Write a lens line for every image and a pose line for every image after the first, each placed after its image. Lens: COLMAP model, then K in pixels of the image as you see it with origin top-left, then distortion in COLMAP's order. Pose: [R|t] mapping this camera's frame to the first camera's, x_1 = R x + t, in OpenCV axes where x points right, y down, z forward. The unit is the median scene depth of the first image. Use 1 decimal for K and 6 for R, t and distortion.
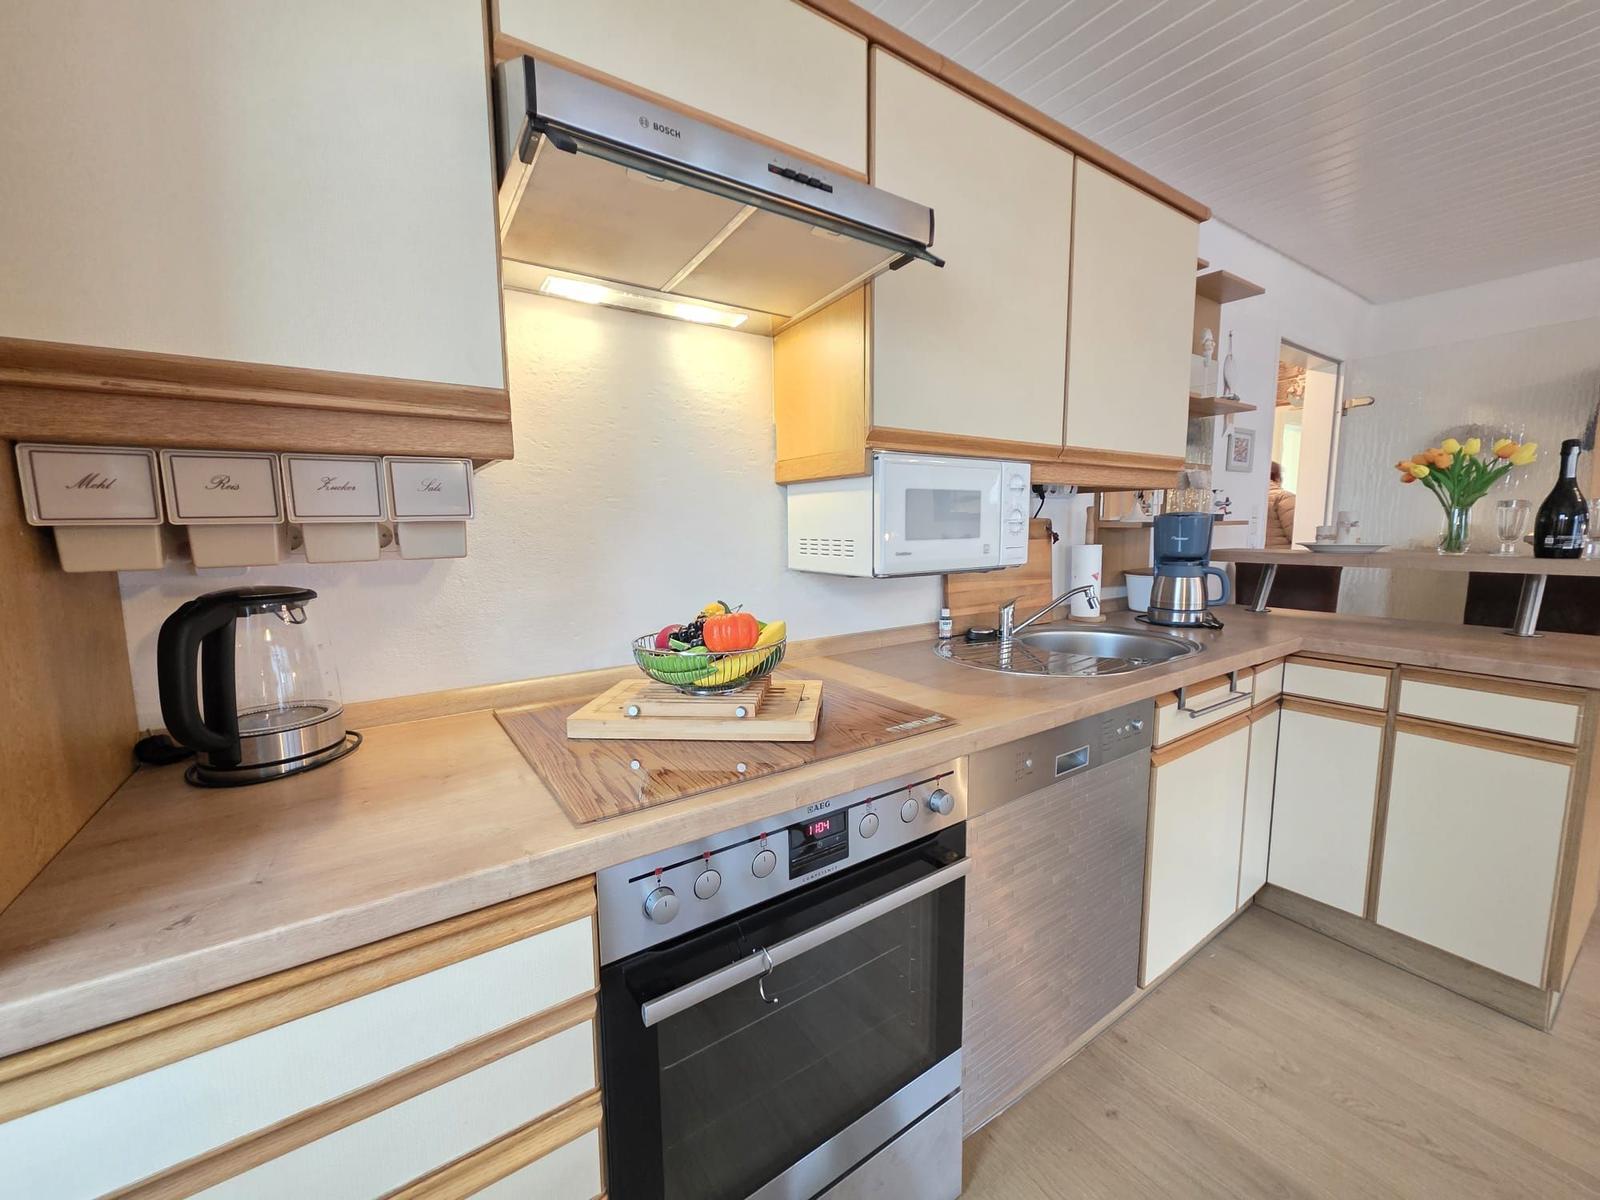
lens RADIAL K [[635.4, 0, 805.7], [0, 635.4, 598.2], [0, 0, 1]] dist [0.001902, 0.000191]
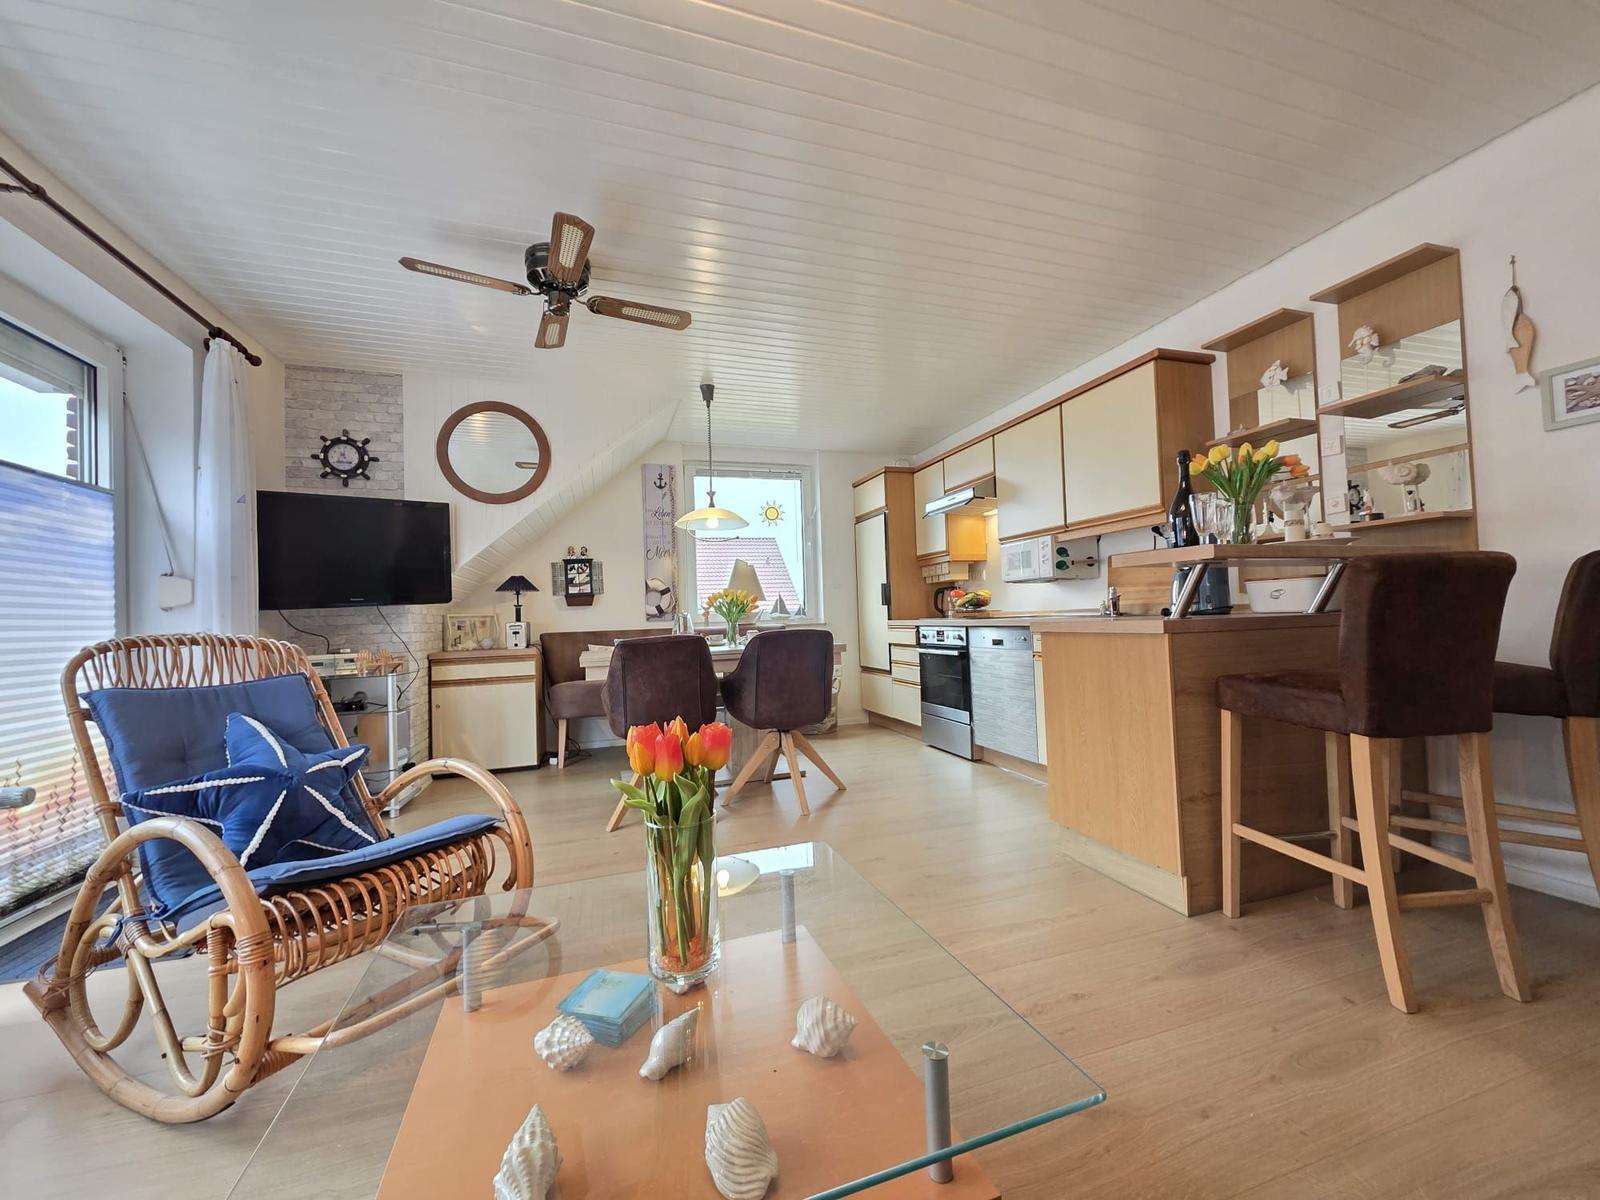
lens RADIAL K [[632.2, 0, 799.0], [0, 632.2, 596.3], [0, 0, 1]] dist [-0.003519, -0.000497]
pose [[-0.294154, -0.012298, -0.955679, 3.251981], [-0.076716, 0.996995, 0.010783, 0.075286], [0.952674, 0.076488, -0.294213, 0.896996]]
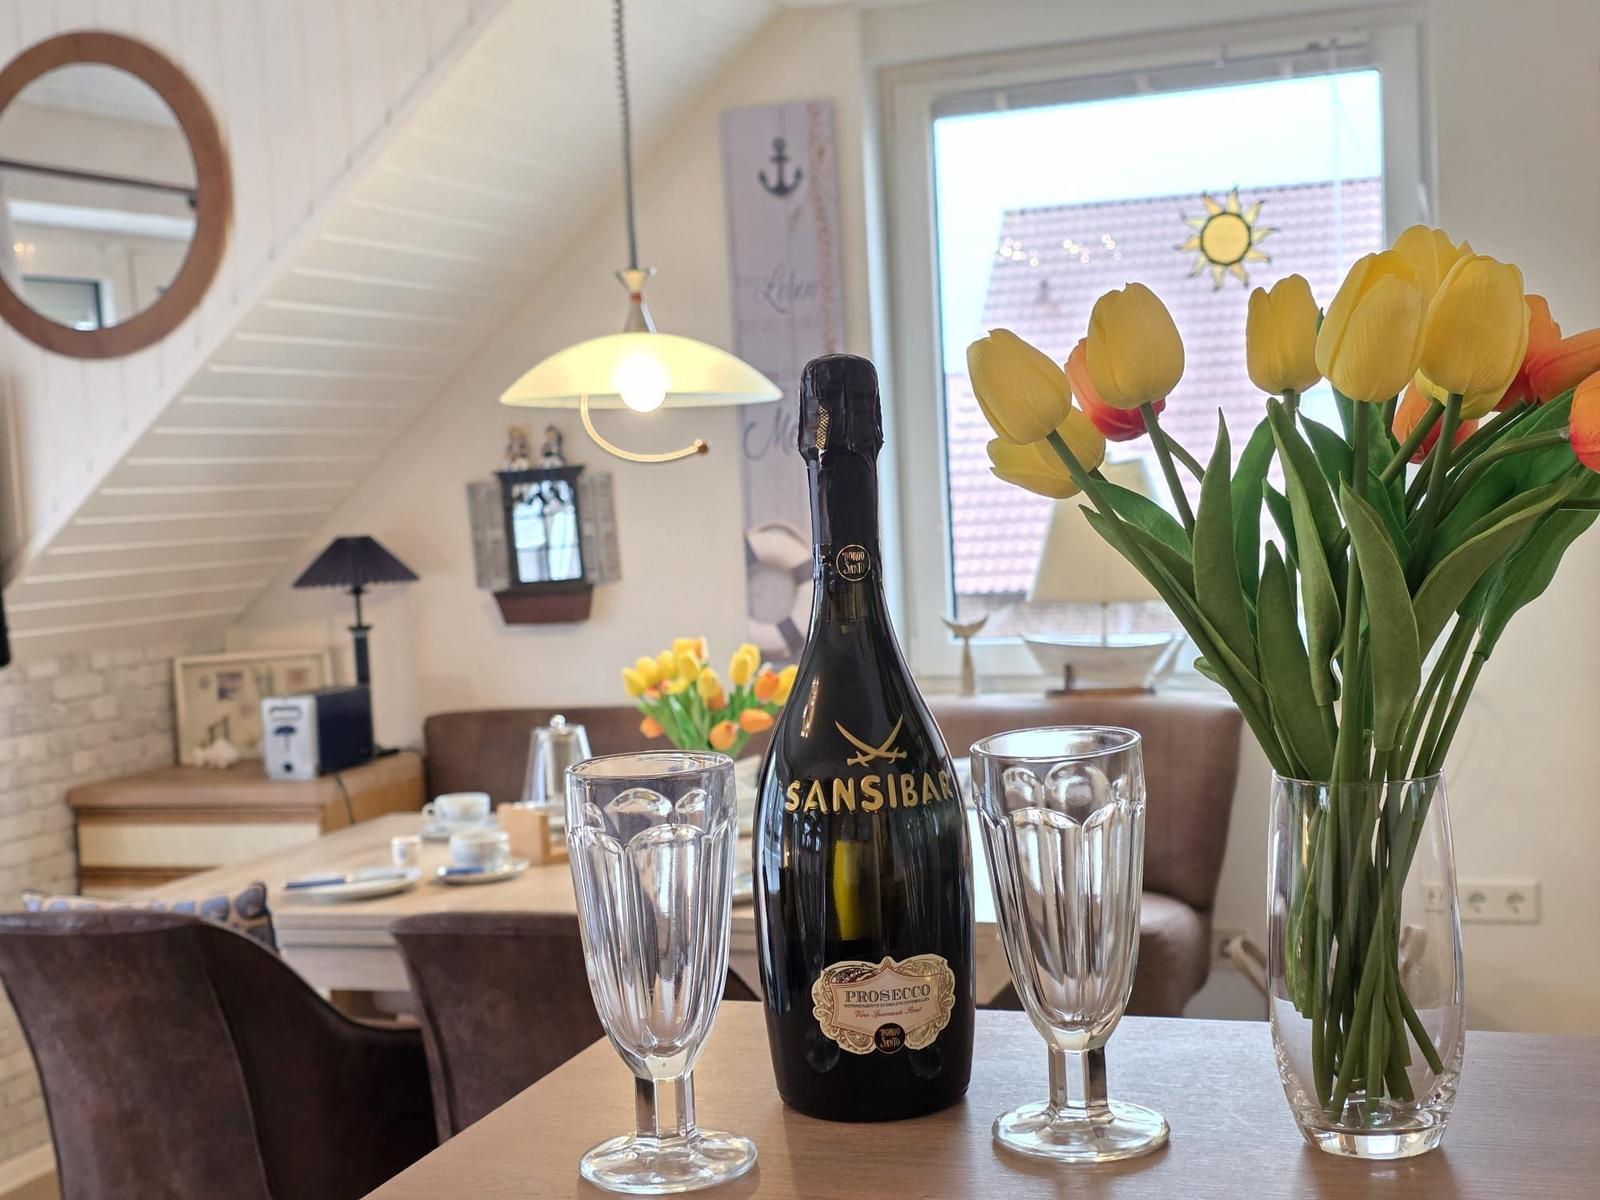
lens RADIAL K [[2138.6, 0, 794.1], [0, 2138.6, 608.4], [0, 0, 1]] dist [0.199001, -0.830884]
pose [[-0.808760, 0.087879, -0.581536, 1.986494], [-0.008741, 0.986869, 0.161287, -0.365055], [0.588074, 0.135526, -0.797372, 1.871517]]
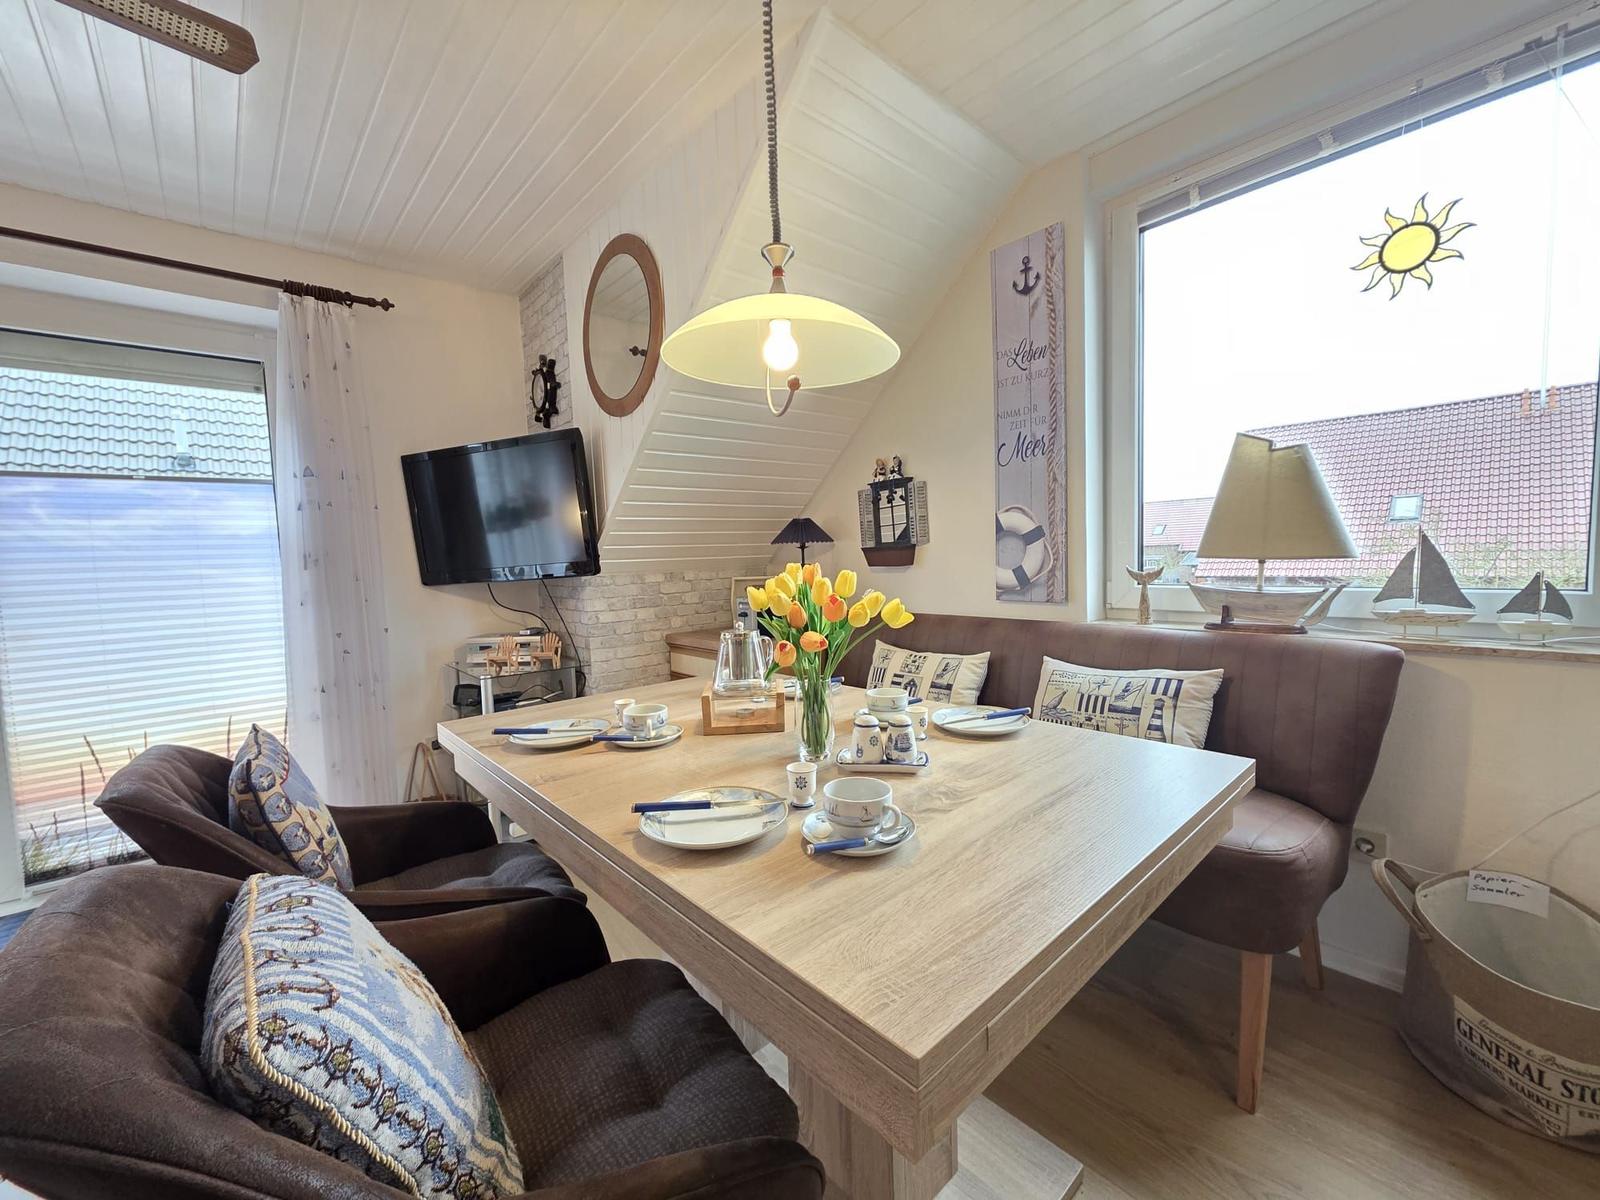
lens RADIAL K [[627.1, 0, 806.4], [0, 627.1, 595.1], [0, 0, 1]] dist [-0.000156, 0.000004]
pose [[-0.991046, 0.053519, -0.122323, 0.679700], [0.030196, 0.982253, 0.185114, -0.020167], [0.130059, 0.179762, -0.975074, 0.574892]]
